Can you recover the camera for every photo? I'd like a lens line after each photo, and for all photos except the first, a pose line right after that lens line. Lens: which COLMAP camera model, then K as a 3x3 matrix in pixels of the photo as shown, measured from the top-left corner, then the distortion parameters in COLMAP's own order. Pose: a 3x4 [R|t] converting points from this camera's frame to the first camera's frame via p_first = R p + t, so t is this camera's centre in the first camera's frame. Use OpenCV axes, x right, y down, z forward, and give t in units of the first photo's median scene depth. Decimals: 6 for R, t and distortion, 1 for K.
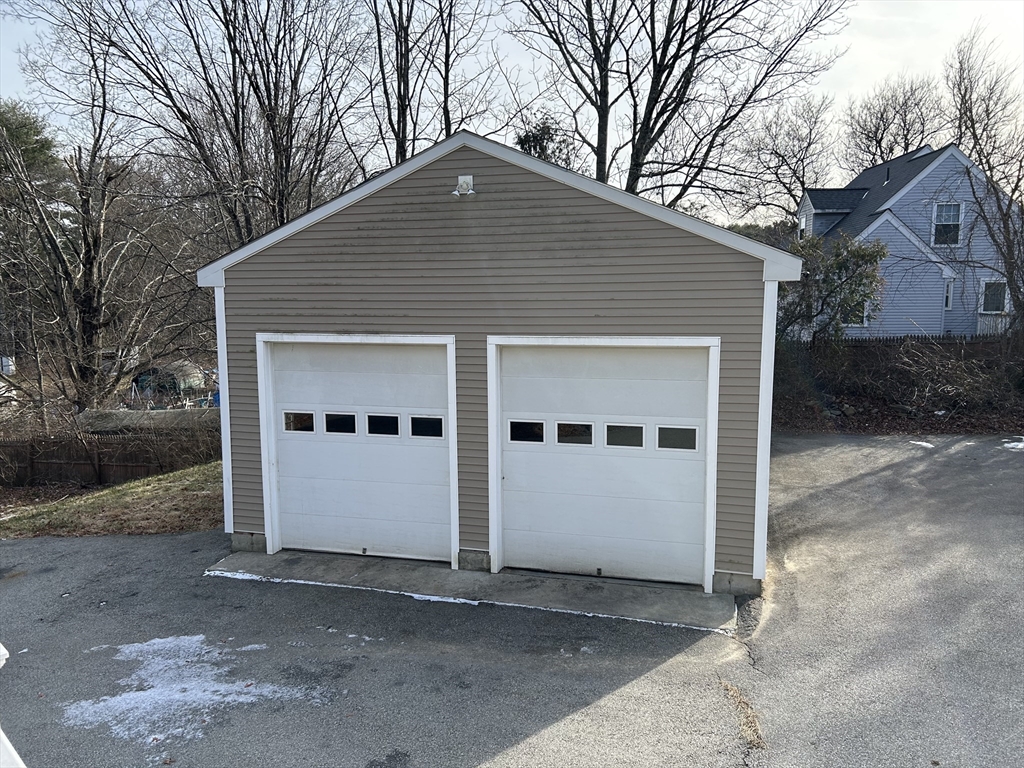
lens RADIAL K [[761.7, 0, 511.1], [0, 761.7, 393.6], [0, 0, 1]] dist [0.026653, -0.000595]
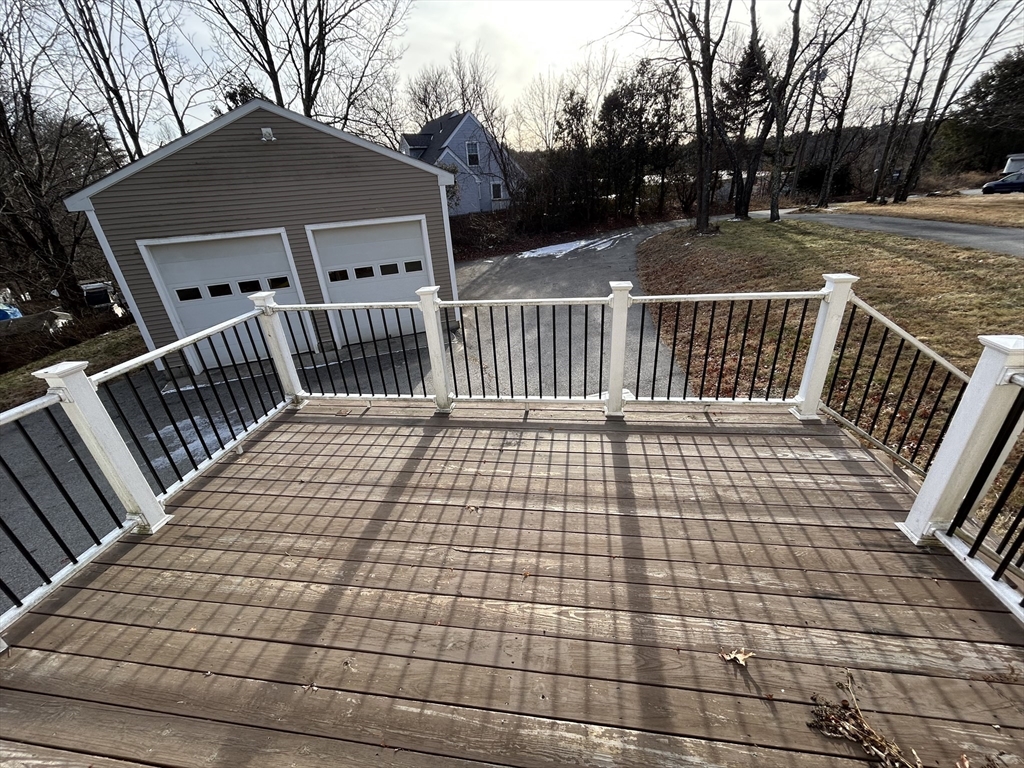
lens RADIAL K [[412.5, 0, 511.6], [0, 412.5, 383.2], [0, 0, 1]] dist [-0.001428, 0.000371]
pose [[0.809999, -0.294699, 0.507005, -0.235054], [0.138280, 0.936163, 0.323231, 0.027092], [-0.569894, -0.191708, 0.799042, -0.155678]]
